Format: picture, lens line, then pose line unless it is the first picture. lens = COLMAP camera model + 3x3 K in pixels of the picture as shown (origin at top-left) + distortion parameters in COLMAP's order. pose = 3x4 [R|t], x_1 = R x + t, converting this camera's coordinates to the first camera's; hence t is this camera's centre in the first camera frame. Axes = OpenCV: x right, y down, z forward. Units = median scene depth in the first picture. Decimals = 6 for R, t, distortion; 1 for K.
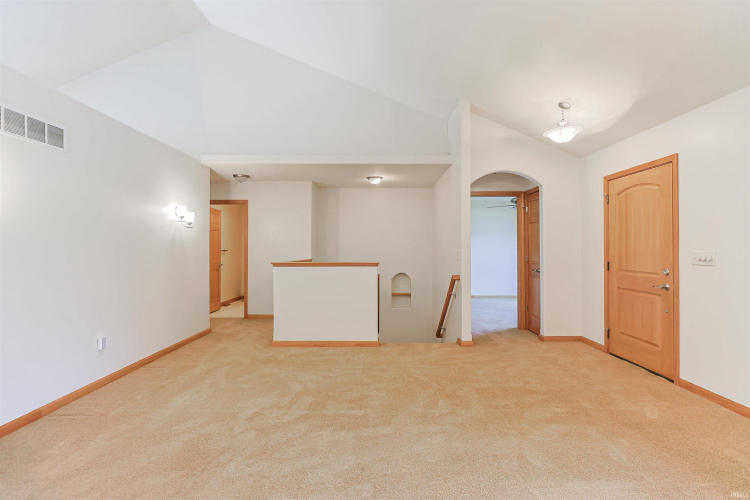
lens RADIAL K [[361.9, 0, 376.9], [0, 361.9, 244.6], [0, 0, 1]] dist [-0.013999, 0.009015]
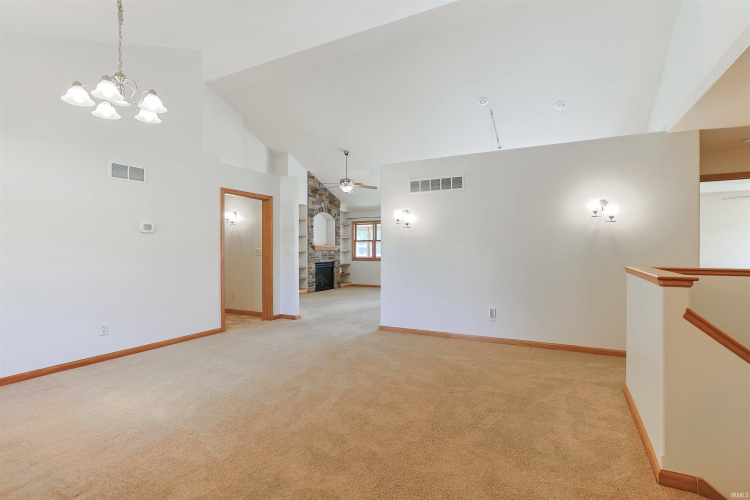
lens RADIAL K [[361.9, 0, 381.0], [0, 361.9, 247.6], [0, 0, 1]] dist [-0.013999, 0.009015]
pose [[-0.462900, -0.002402, -0.886407, 0.607163], [0.012507, 0.999879, -0.009241, 0.018309], [0.886322, -0.015364, -0.462814, 1.086285]]
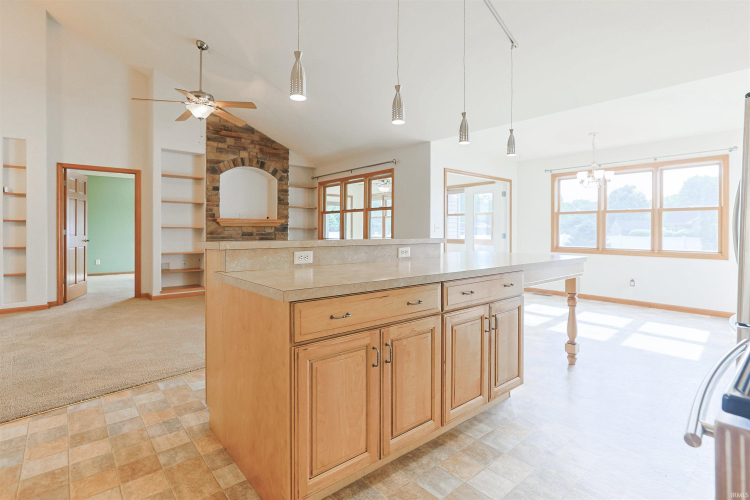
lens RADIAL K [[361.9, 0, 371.2], [0, 361.9, 228.6], [0, 0, 1]] dist [-0.013999, 0.009015]
pose [[-0.758448, 0.001993, -0.651730, -0.933120], [0.008680, 0.999938, -0.007044, 0.035639], [0.651675, -0.011000, -0.758418, 1.132566]]
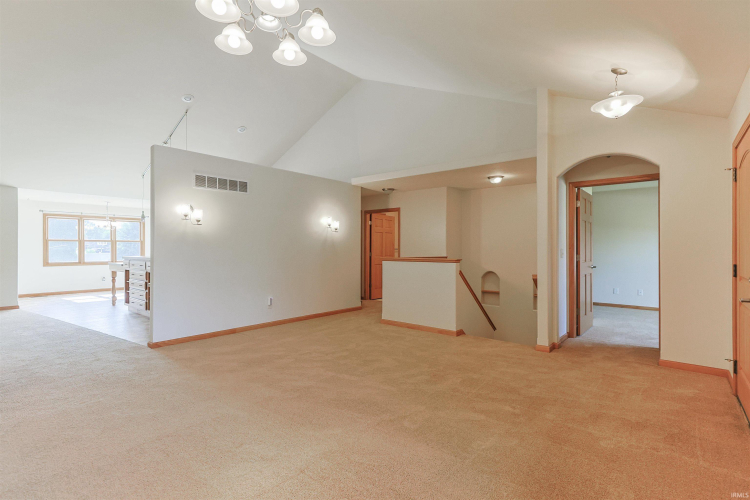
lens RADIAL K [[361.9, 0, 370.5], [0, 361.9, 251.2], [0, 0, 1]] dist [-0.013999, 0.009015]
pose [[0.753767, 0.006467, -0.657110, 0.622695], [0.005187, 0.999862, 0.015789, 0.006798], [0.657121, -0.015310, 0.753630, 0.009668]]
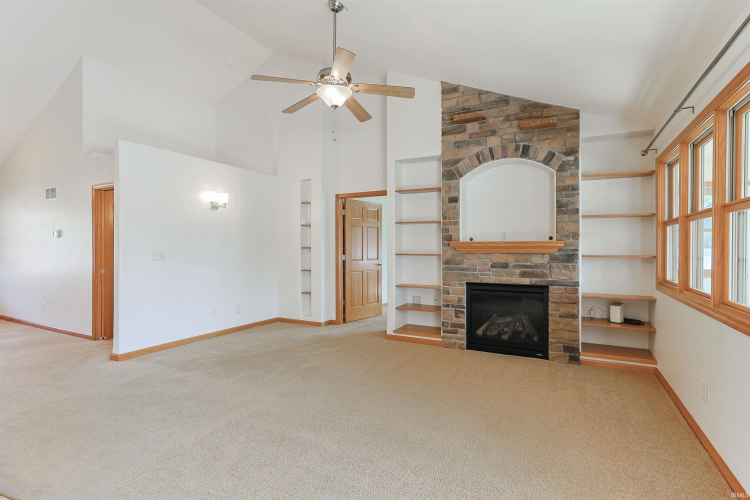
lens RADIAL K [[361.9, 0, 405.7], [0, 361.9, 243.3], [0, 0, 1]] dist [-0.013999, 0.009015]
pose [[-0.893761, 0.006065, 0.448502, -1.842460], [-0.006266, 0.999642, -0.026006, 0.008793], [-0.448499, -0.026054, -0.893404, 0.547594]]
